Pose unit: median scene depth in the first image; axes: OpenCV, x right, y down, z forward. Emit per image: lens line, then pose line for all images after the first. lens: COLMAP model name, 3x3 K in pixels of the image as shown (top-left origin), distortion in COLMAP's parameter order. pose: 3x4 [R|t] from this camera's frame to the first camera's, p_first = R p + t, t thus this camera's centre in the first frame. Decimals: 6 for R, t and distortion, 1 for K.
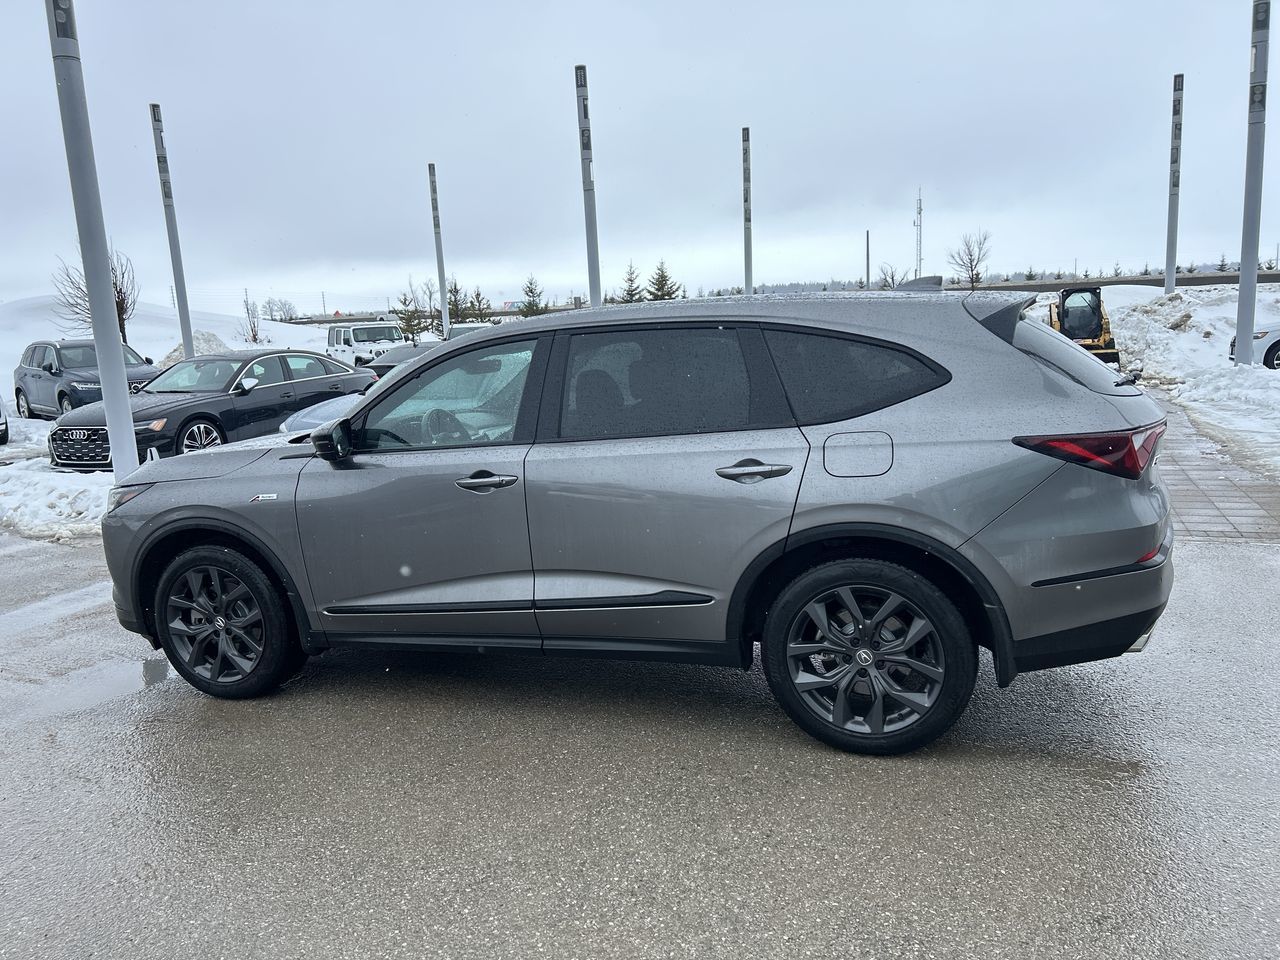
lens RADIAL K [[960.4, 0, 640.0], [0, 960.4, 480.0], [0, 0, 1]] dist [0.061125, -0.074921]
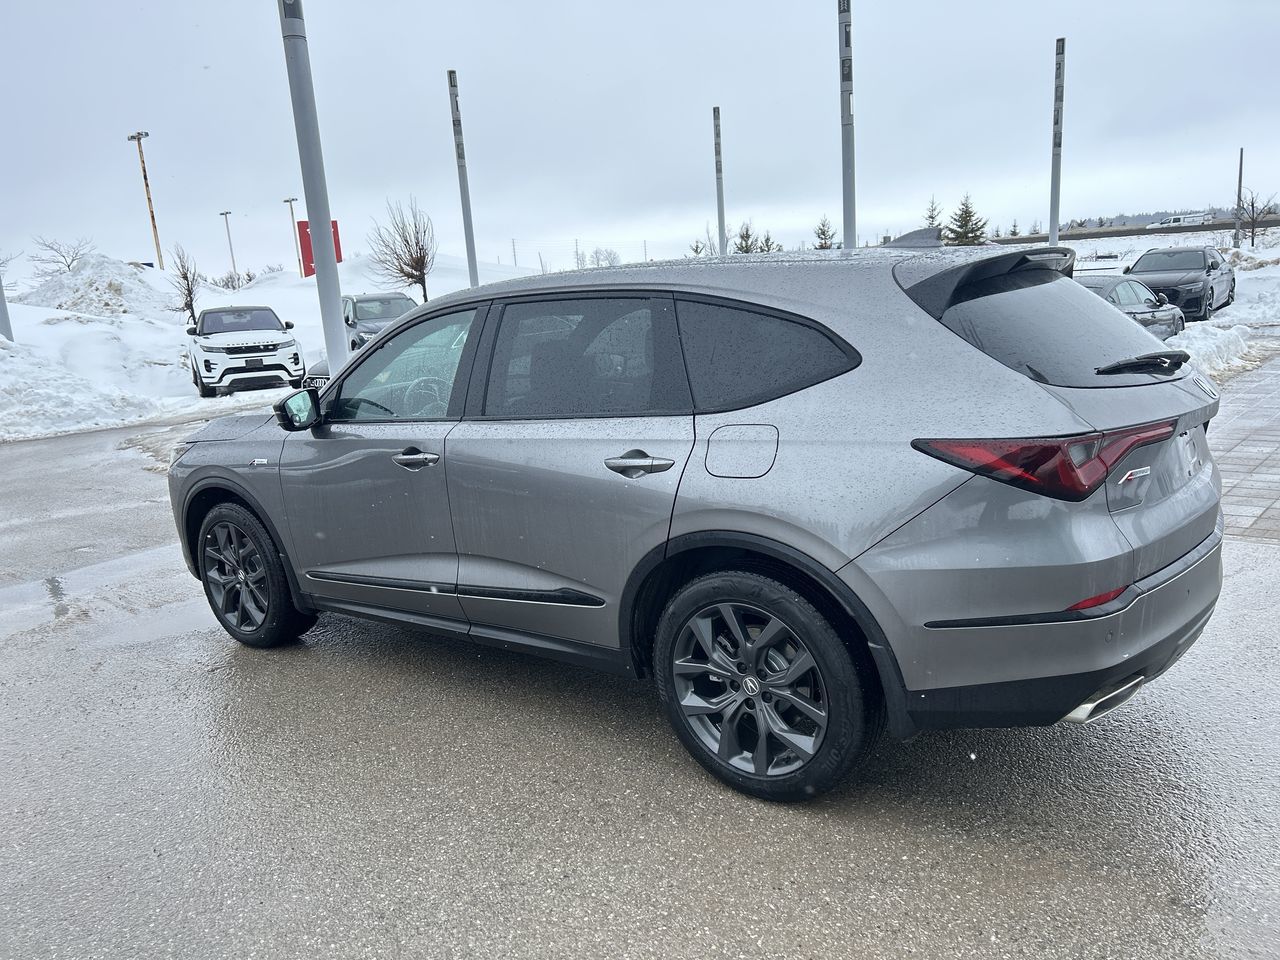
lens RADIAL K [[961.2, 0, 637.5], [0, 961.2, 485.0], [0, 0, 1]] dist [0.053068, -0.054806]
pose [[0.948017, 0.052334, -0.313886, 0.387291], [-0.032934, 0.997223, 0.066797, -0.047899], [0.316510, -0.052987, 0.947108, 0.160459]]
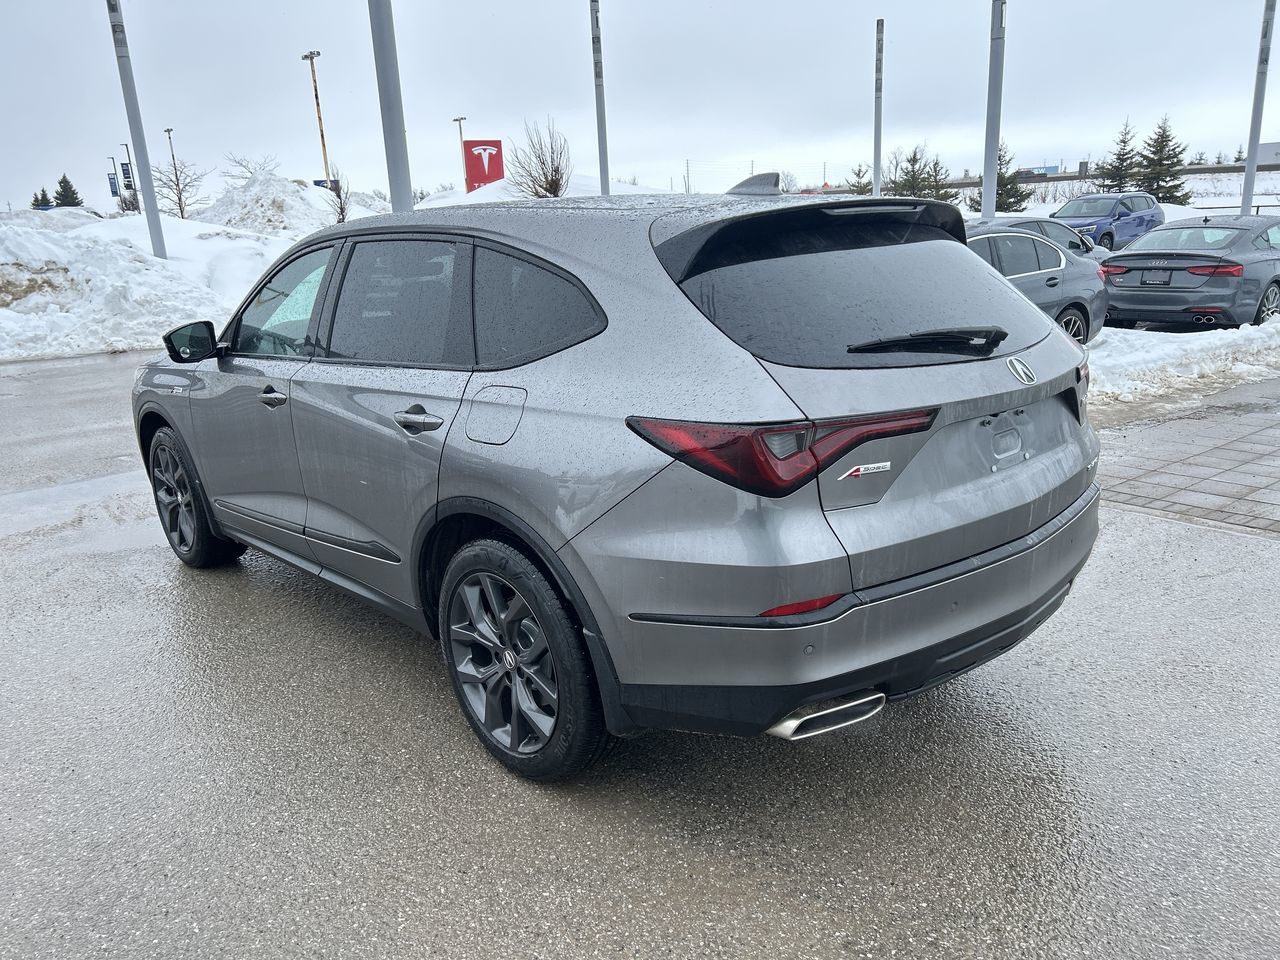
lens RADIAL K [[961.2, 0, 637.5], [0, 961.2, 485.0], [0, 0, 1]] dist [0.053068, -0.054806]
pose [[0.877954, 0.137839, -0.458472, 0.669615], [-0.076560, 0.985754, 0.149758, -0.093016], [0.472583, -0.096380, 0.876000, 0.336640]]
